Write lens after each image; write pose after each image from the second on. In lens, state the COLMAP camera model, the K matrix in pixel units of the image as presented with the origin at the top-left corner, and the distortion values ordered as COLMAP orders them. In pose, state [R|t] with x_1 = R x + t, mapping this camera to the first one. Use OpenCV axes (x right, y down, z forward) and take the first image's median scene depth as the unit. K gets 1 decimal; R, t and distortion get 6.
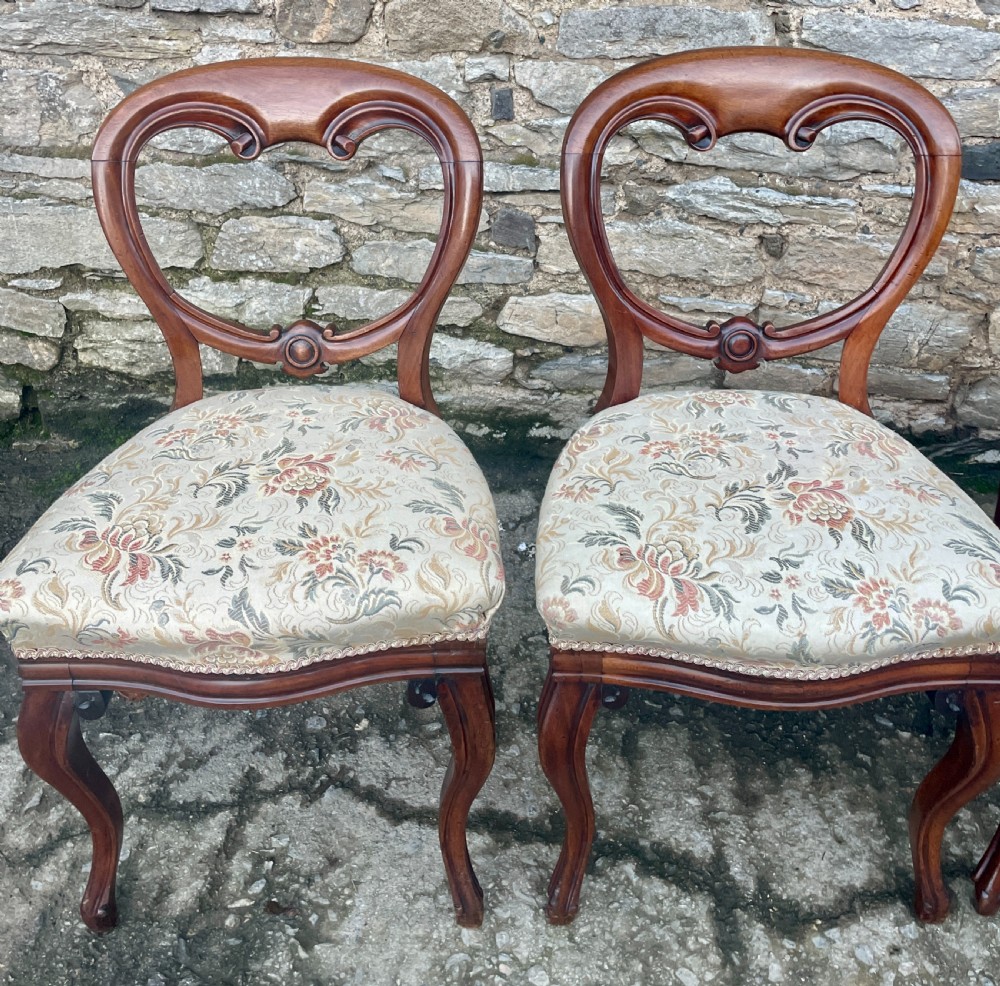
lens RADIAL K [[1028.2, 0, 501.0], [0, 1028.2, 338.4], [0, 0, 1]] dist [0.038394, 0.000000]
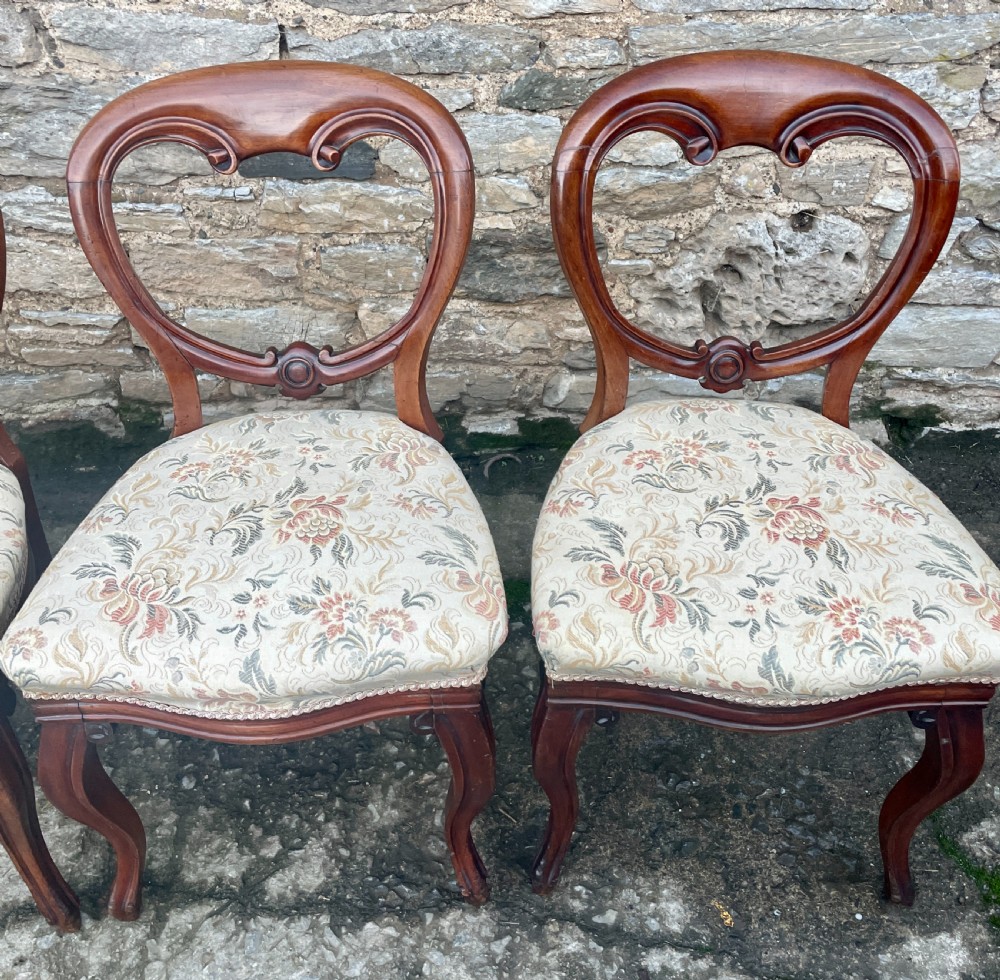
lens RADIAL K [[1028.2, 0, 491.0], [0, 1028.2, 433.5], [0, 0, 1]] dist [0.038394, 0.000000]
pose [[0.996016, -0.068092, 0.057588, 0.569812], [0.059068, 0.987516, 0.146027, -0.047463], [-0.066812, -0.142043, 0.987603, -0.002492]]
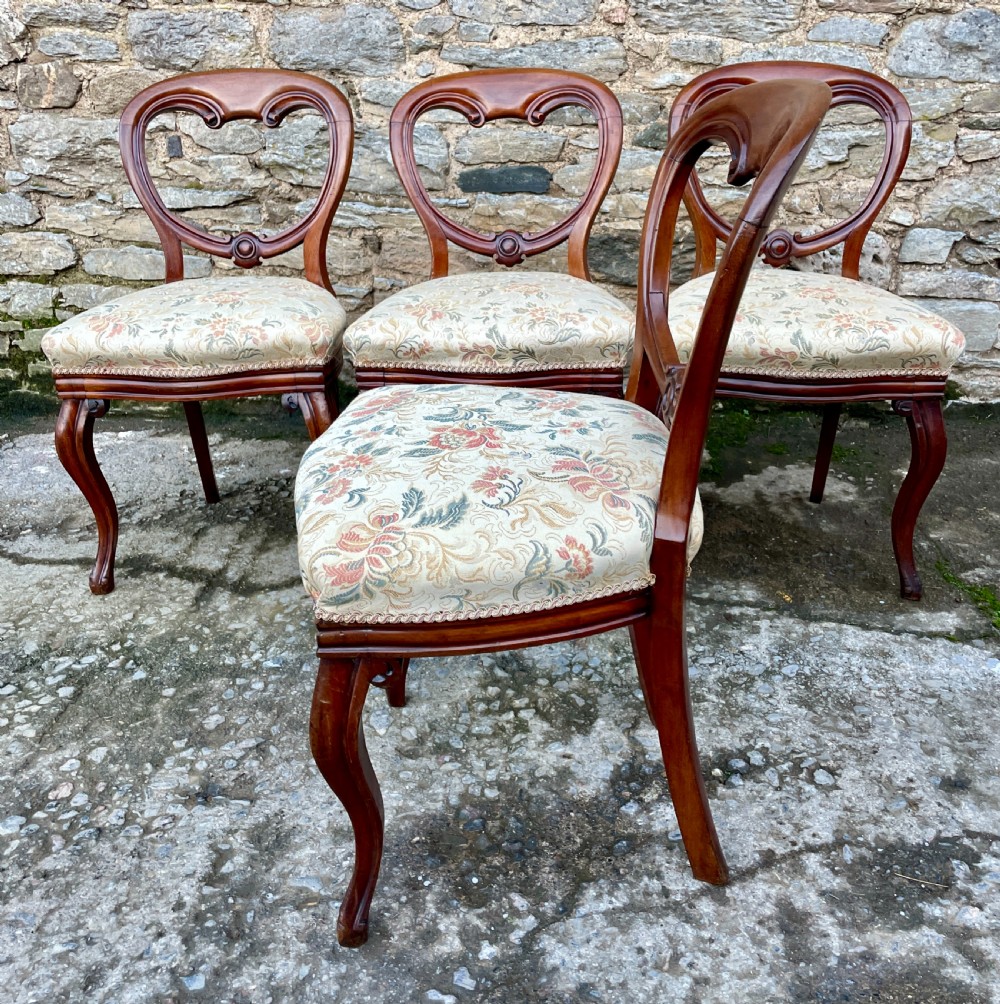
lens RADIAL K [[1026.3, 0, 527.0], [0, 1026.3, 405.9], [0, 0, 1]] dist [0.039621, 0.000000]
pose [[0.999761, -0.021790, 0.001801, 0.492288], [0.021809, 0.988061, -0.152510, 0.373634], [0.001544, 0.152513, 0.988300, -0.405621]]
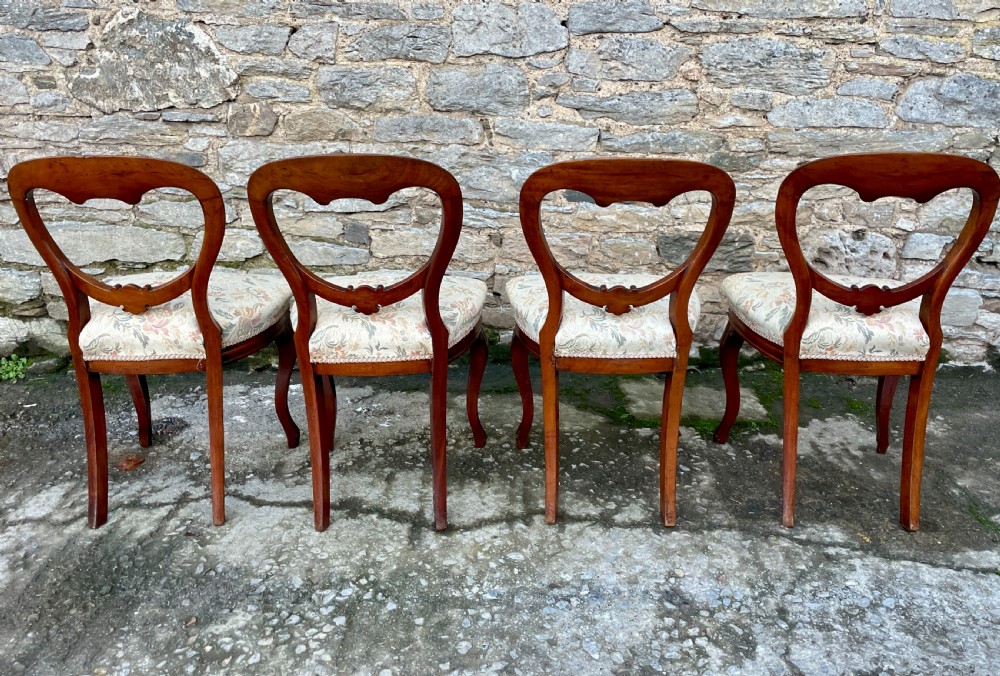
lens RADIAL K [[854.9, 0, 510.2], [0, 854.9, 256.7], [0, 0, 1]] dist [0.084591, -0.110835]
pose [[0.999360, -0.014298, 0.032787, 0.247653], [0.020936, 0.977032, -0.212063, 0.279968], [-0.029002, 0.212613, 0.976706, -0.528789]]
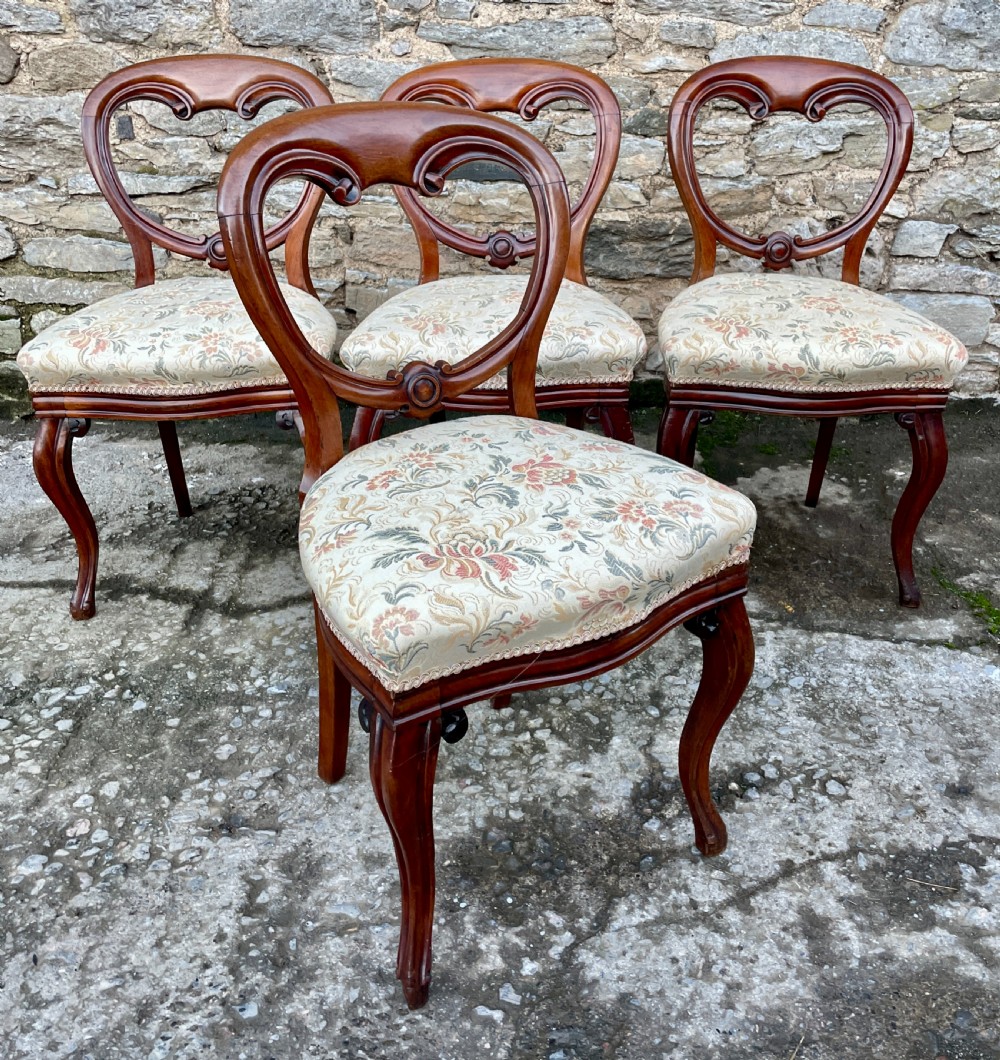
lens RADIAL K [[1128.8, 0, 548.1], [0, 1128.8, 434.0], [0, 0, 1]] dist [0.044980, 0.000000]
pose [[0.996724, -0.032480, 0.074070, 0.428939], [0.039528, 0.994619, -0.095767, 0.336424], [-0.070561, 0.098382, 0.992644, -0.486025]]
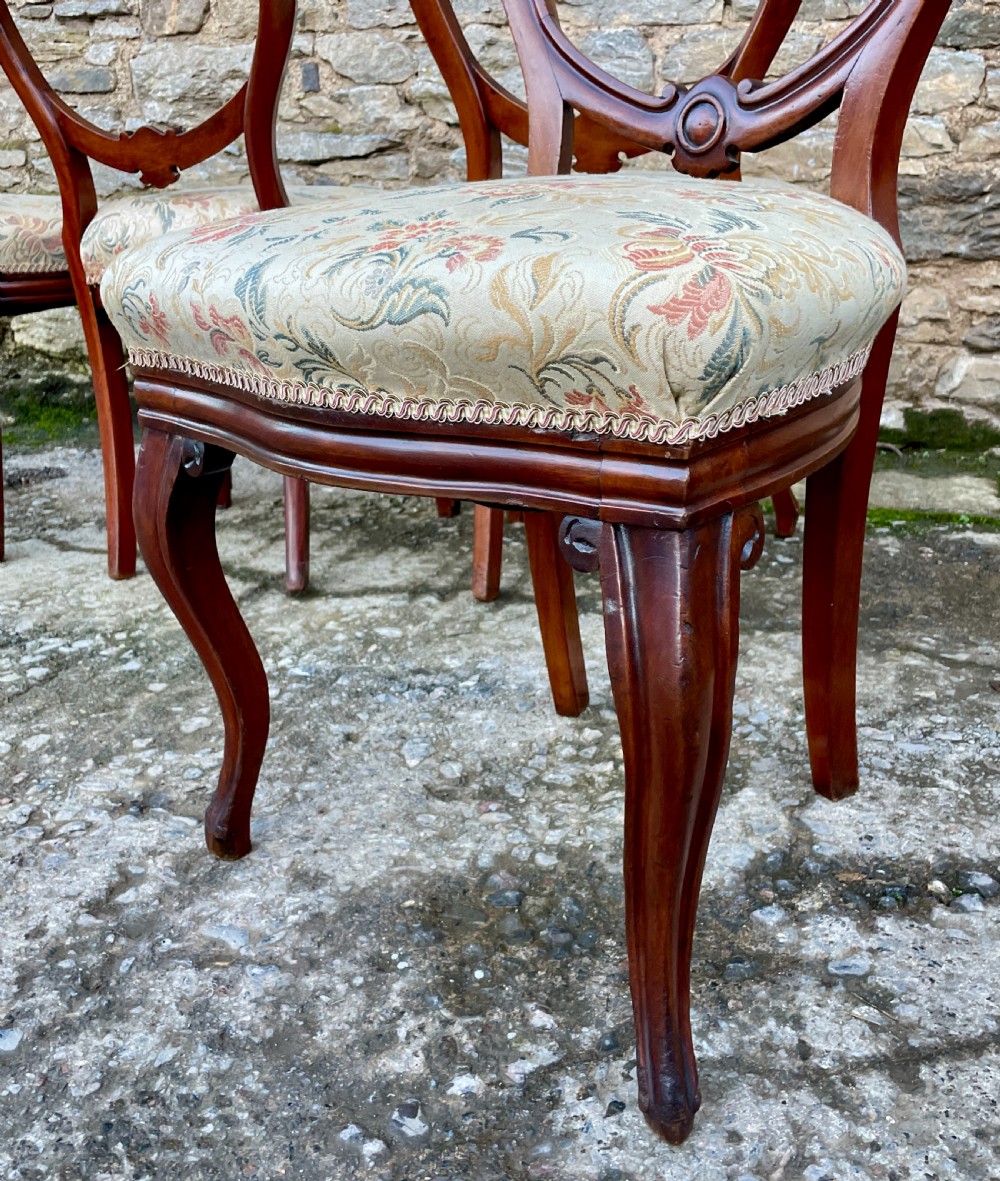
lens RADIAL K [[1135.1, 0, 496.8], [0, 1135.1, 600.1], [0, 0, 1]] dist [0.046703, 0.000000]
pose [[0.965464, 0.059567, -0.253636, 0.568085], [-0.091212, 0.989182, -0.114885, 0.487178], [0.244049, 0.134052, 0.960453, -0.123796]]
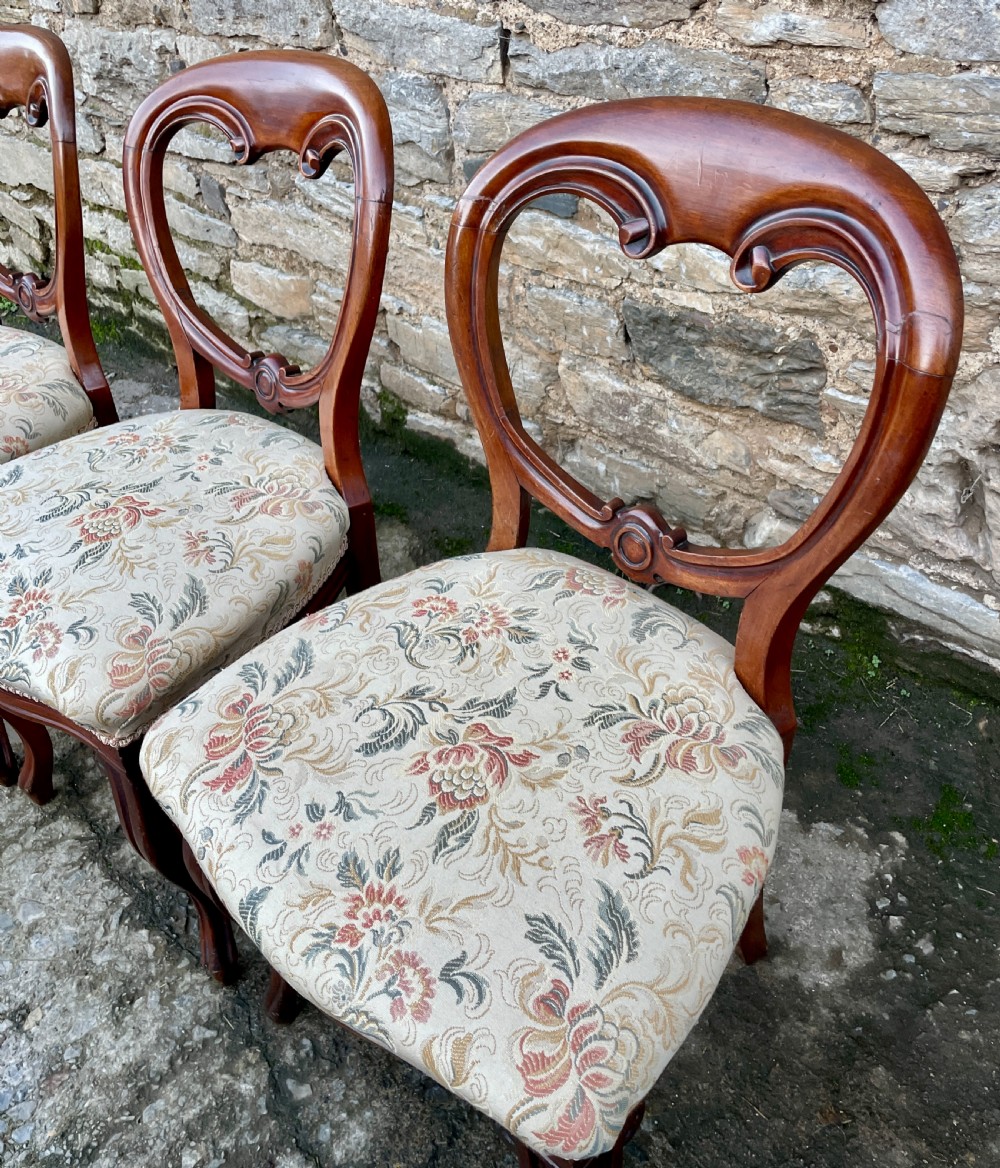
lens RADIAL K [[1015.6, 0, 491.3], [0, 1015.6, 512.7], [0, 0, 1]] dist [0.071685, -0.101463]
pose [[0.785038, 0.294820, -0.544790, 1.004660], [-0.198420, 0.952819, 0.229708, -0.098109], [0.586809, -0.072233, 0.806497, 0.262283]]
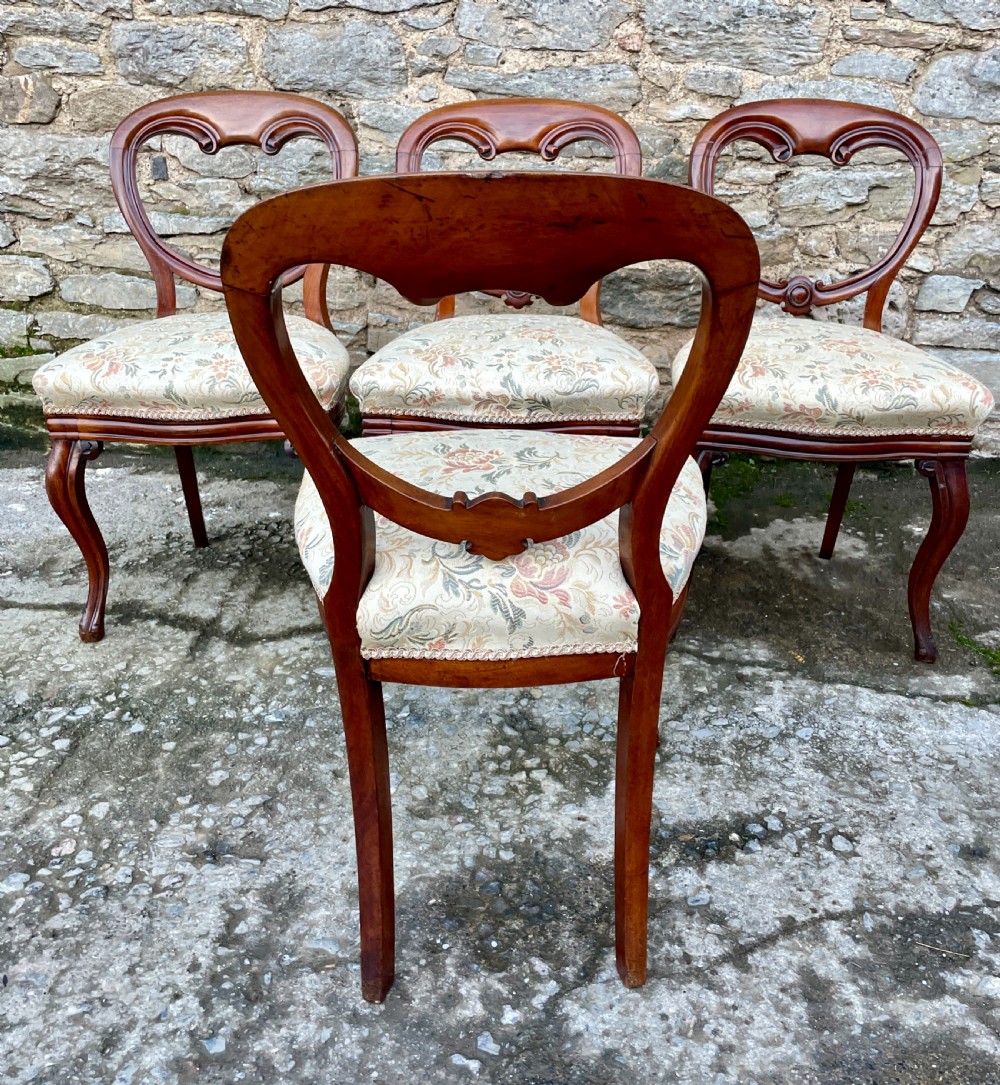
lens RADIAL K [[1073.1, 0, 521.9], [0, 1073.1, 482.6], [0, 0, 1]] dist [0.044615, 0.000000]
pose [[0.999709, -0.001613, 0.024053, 0.452320], [0.004278, 0.993797, -0.111126, 0.356828], [-0.023725, 0.111197, 0.993515, -0.417977]]
